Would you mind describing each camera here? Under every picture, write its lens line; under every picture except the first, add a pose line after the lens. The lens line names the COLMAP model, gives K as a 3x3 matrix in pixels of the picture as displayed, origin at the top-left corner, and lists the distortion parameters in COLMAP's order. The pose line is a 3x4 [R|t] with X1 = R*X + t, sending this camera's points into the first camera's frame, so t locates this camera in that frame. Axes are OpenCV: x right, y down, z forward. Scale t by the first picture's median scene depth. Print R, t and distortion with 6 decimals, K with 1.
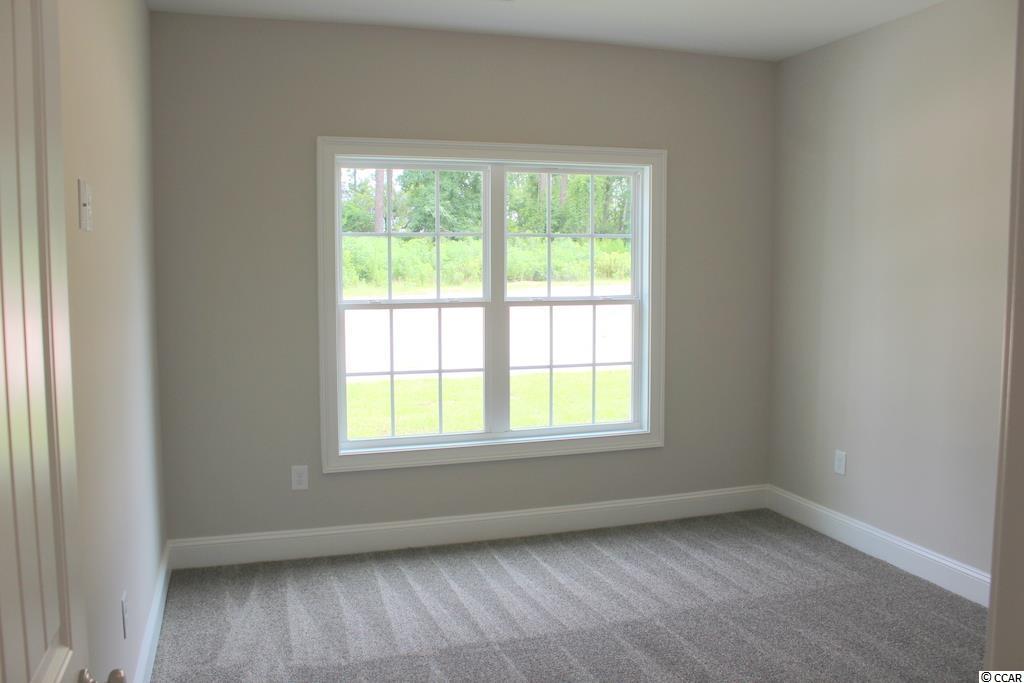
lens RADIAL K [[849.6, 0, 497.7], [0, 849.6, 338.6], [0, 0, 1]] dist [-0.169953, 0.165374]
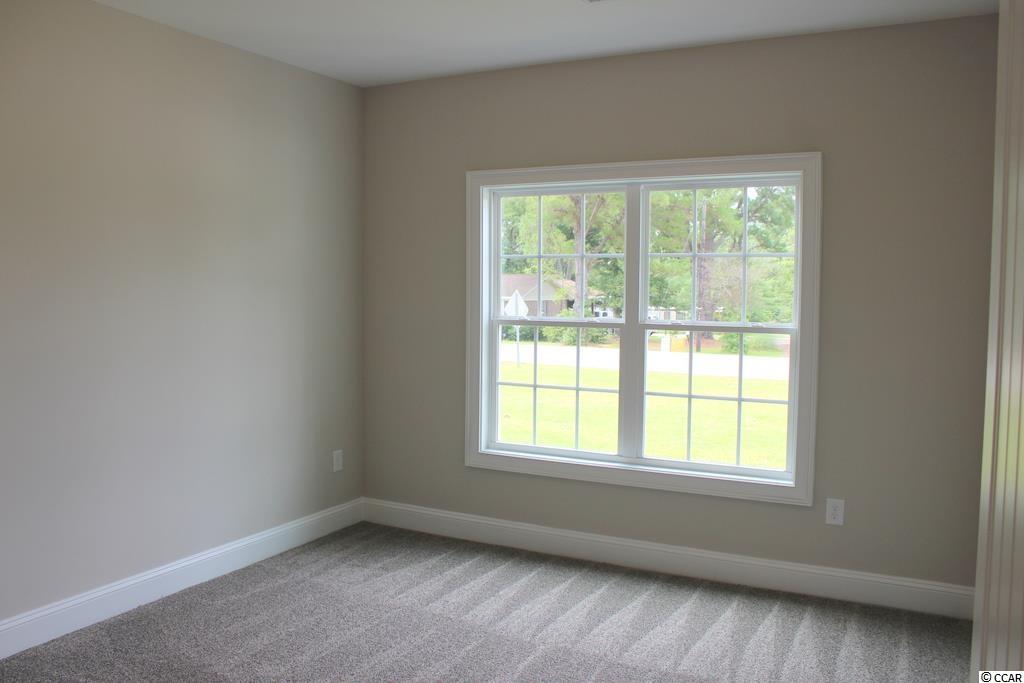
lens RADIAL K [[849.6, 0, 497.7], [0, 849.6, 338.6], [0, 0, 1]] dist [-0.169953, 0.165374]
pose [[0.692674, 0.055517, -0.719111, 0.591132], [-0.076983, 0.997028, 0.002819, -0.016995], [0.717130, 0.053407, 0.694890, 0.208108]]
